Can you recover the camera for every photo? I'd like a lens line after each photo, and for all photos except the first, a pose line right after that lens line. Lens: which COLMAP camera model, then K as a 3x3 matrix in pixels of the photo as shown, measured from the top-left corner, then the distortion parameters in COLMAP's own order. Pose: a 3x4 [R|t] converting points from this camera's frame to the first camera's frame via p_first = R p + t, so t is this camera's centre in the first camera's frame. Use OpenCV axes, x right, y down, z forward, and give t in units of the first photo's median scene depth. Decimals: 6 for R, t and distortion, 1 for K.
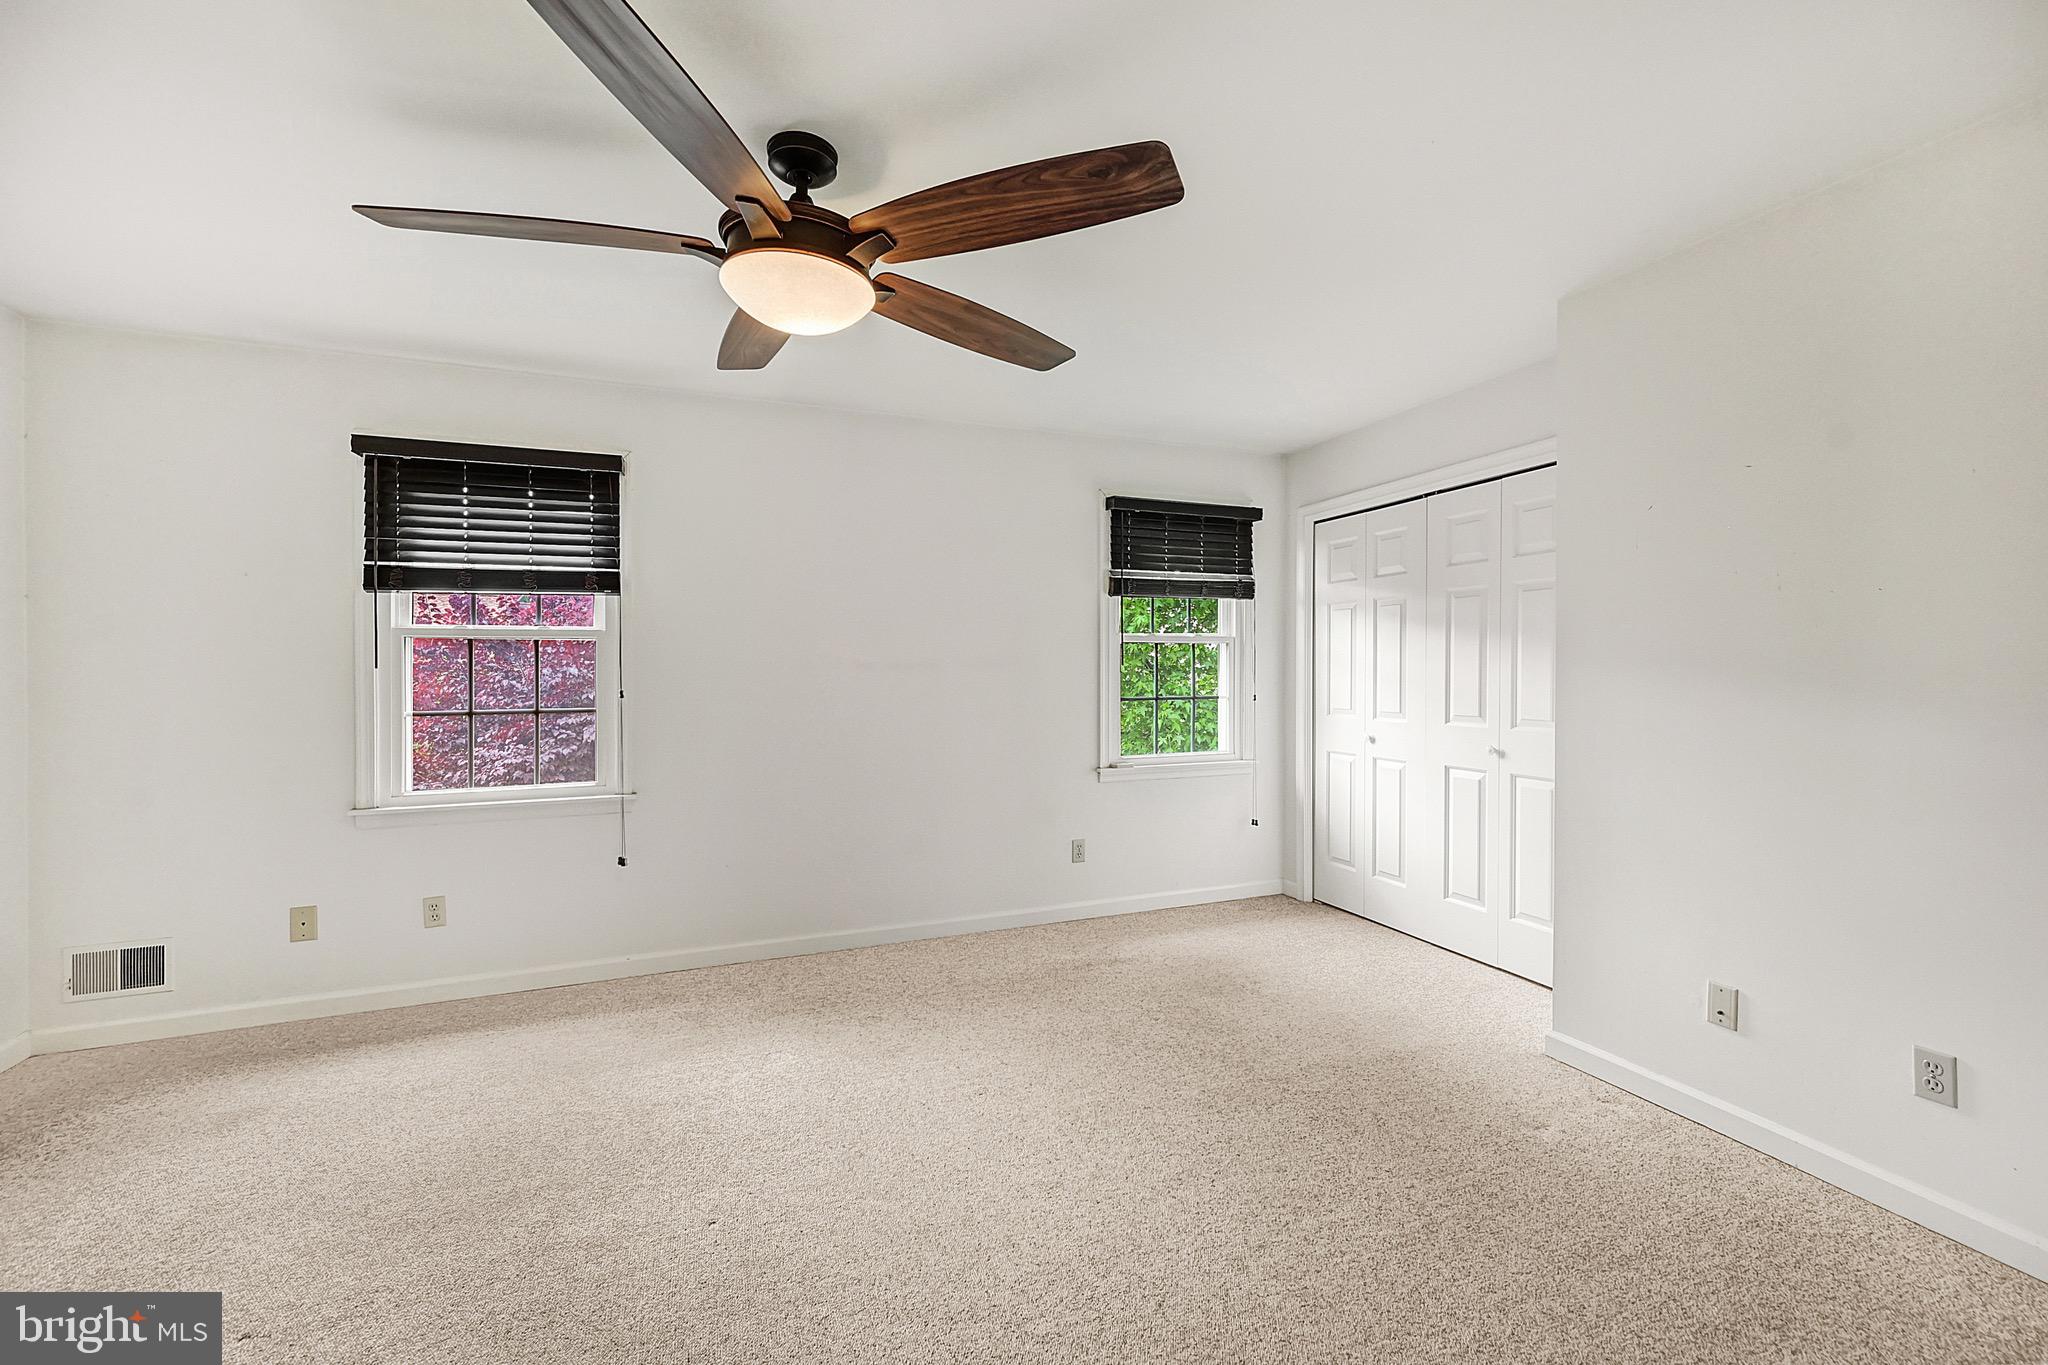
lens RADIAL K [[825.3, 0, 1028.0], [0, 825.3, 677.7], [0, 0, 1]] dist [0.000917, -0.000710]
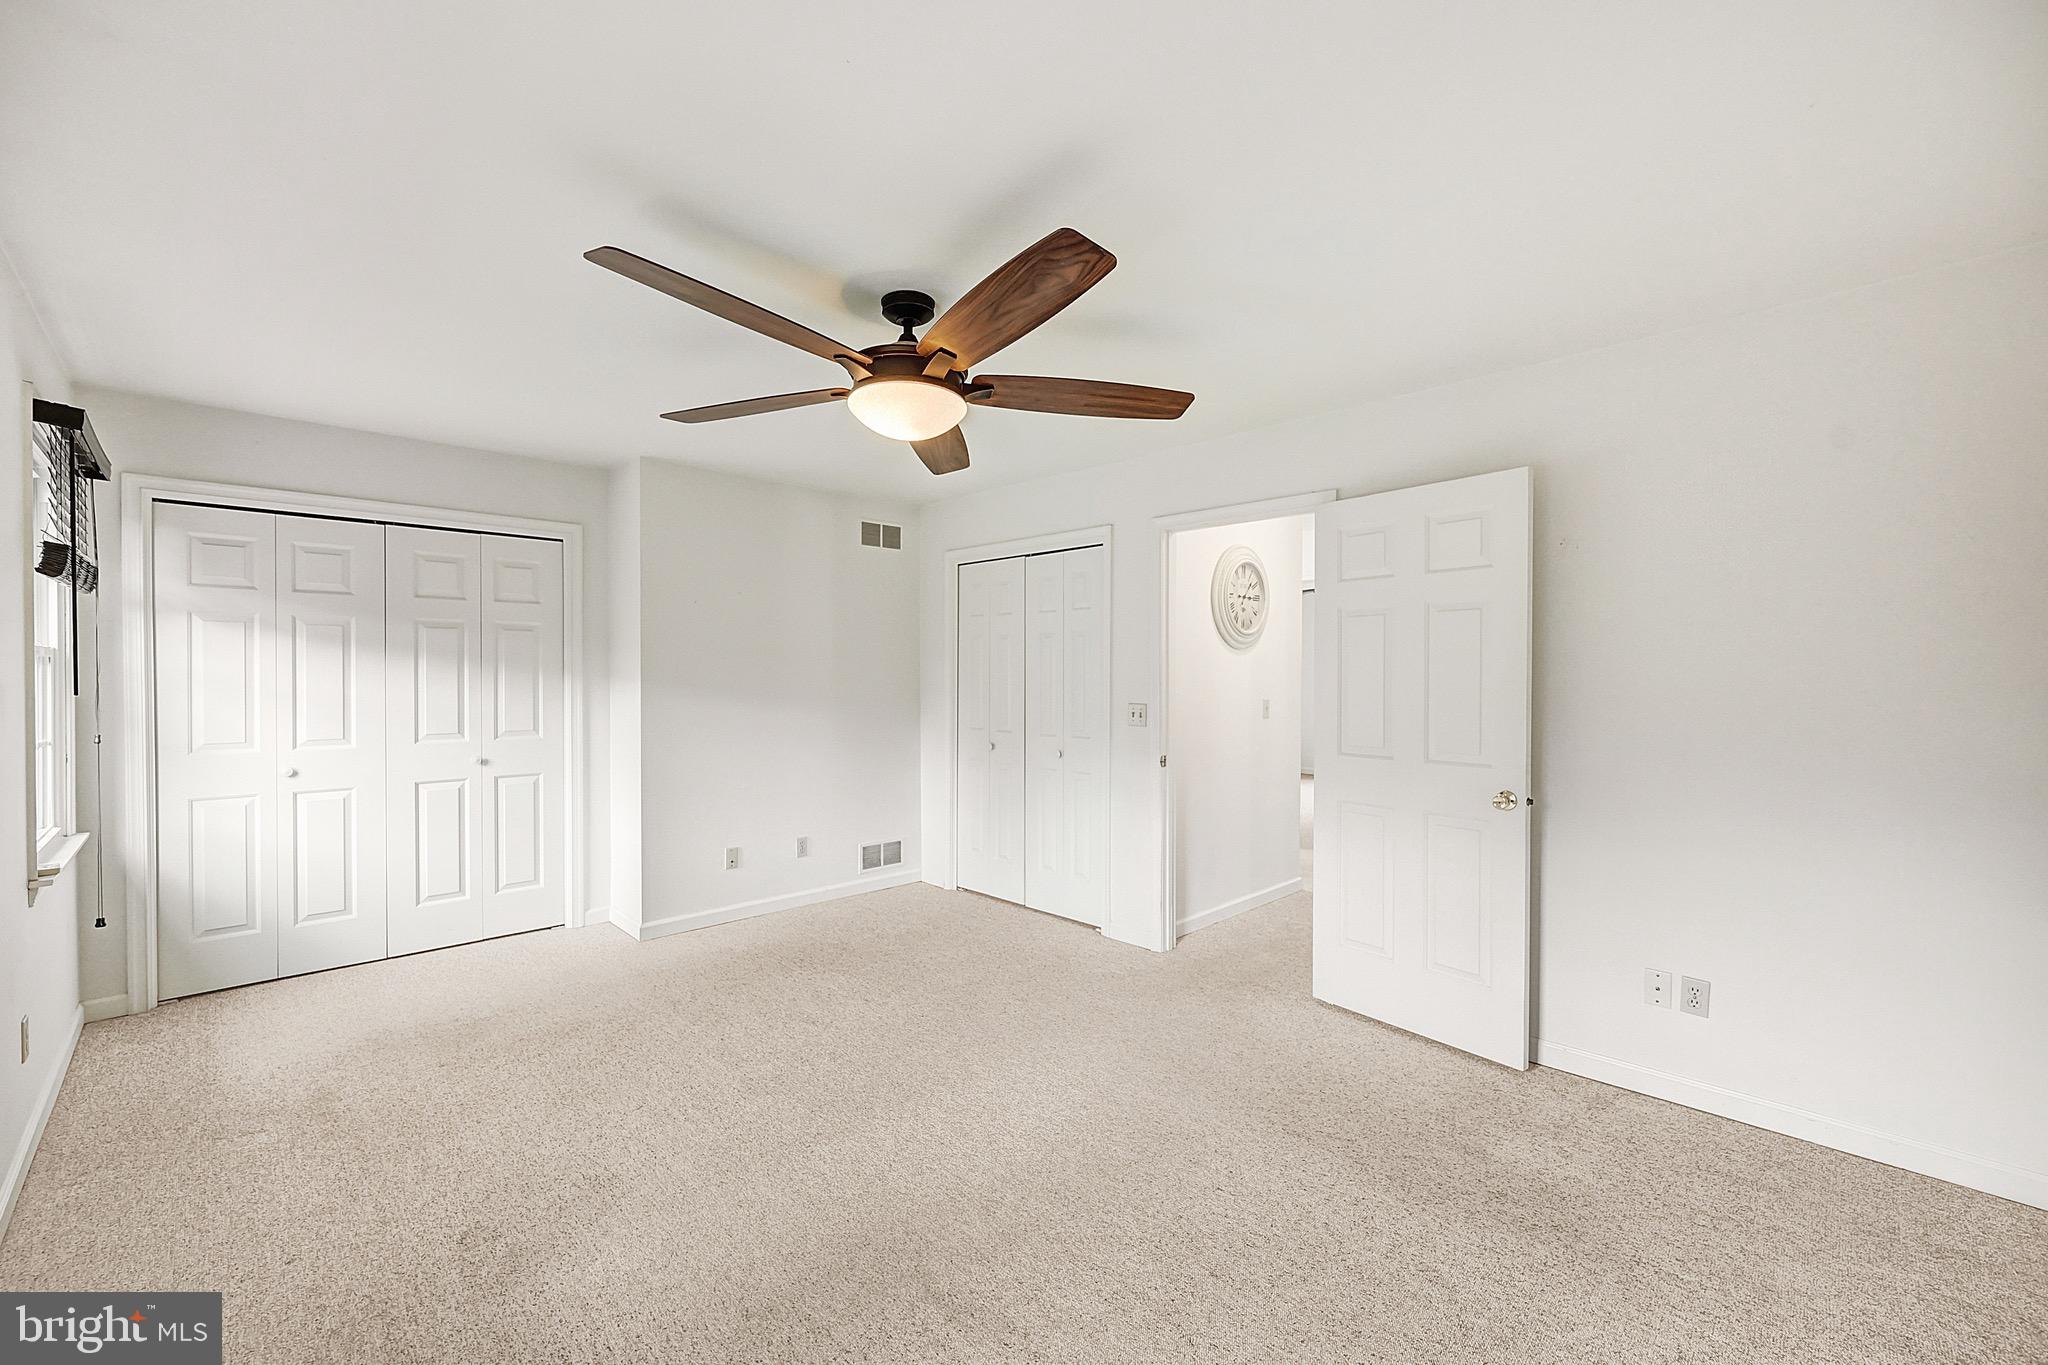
lens RADIAL K [[825.3, 0, 1032.9], [0, 825.3, 677.6], [0, 0, 1]] dist [0.000917, -0.000710]
pose [[-0.396669, -0.001353, 0.917961, -0.857172], [0.008917, 0.999946, 0.005327, -0.030679], [-0.917918, 0.010298, -0.396635, 0.740065]]
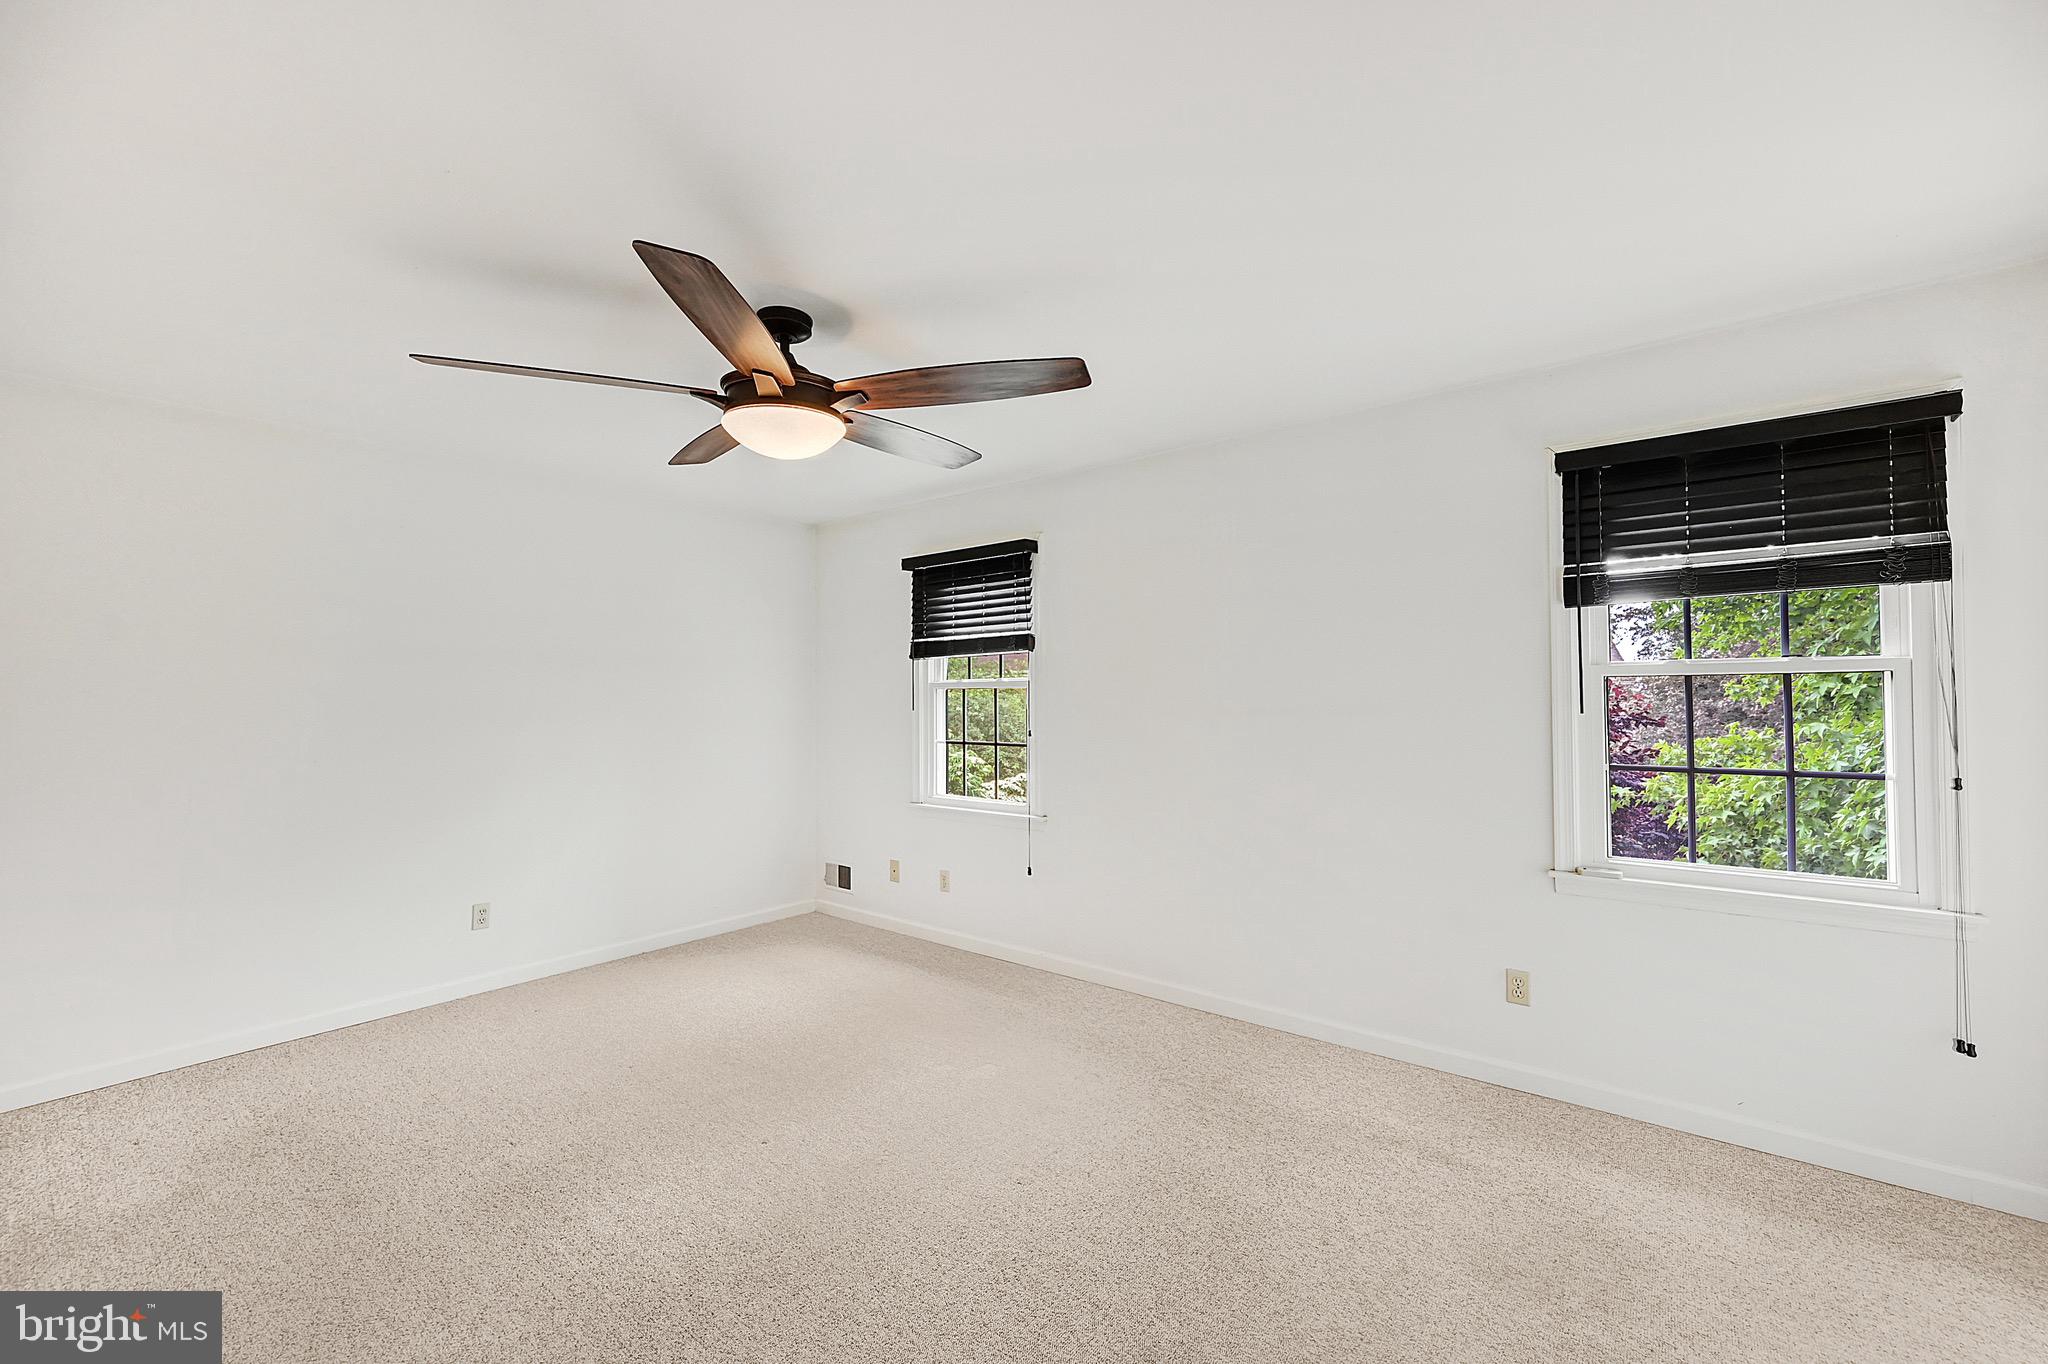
lens RADIAL K [[825.3, 0, 1039.5], [0, 825.3, 679.9], [0, 0, 1]] dist [0.000917, -0.000710]
pose [[0.500162, -0.015876, -0.865786, 0.554931], [-0.004694, 0.999768, -0.021044, -0.031412], [0.865919, 0.014590, 0.499971, 0.391252]]
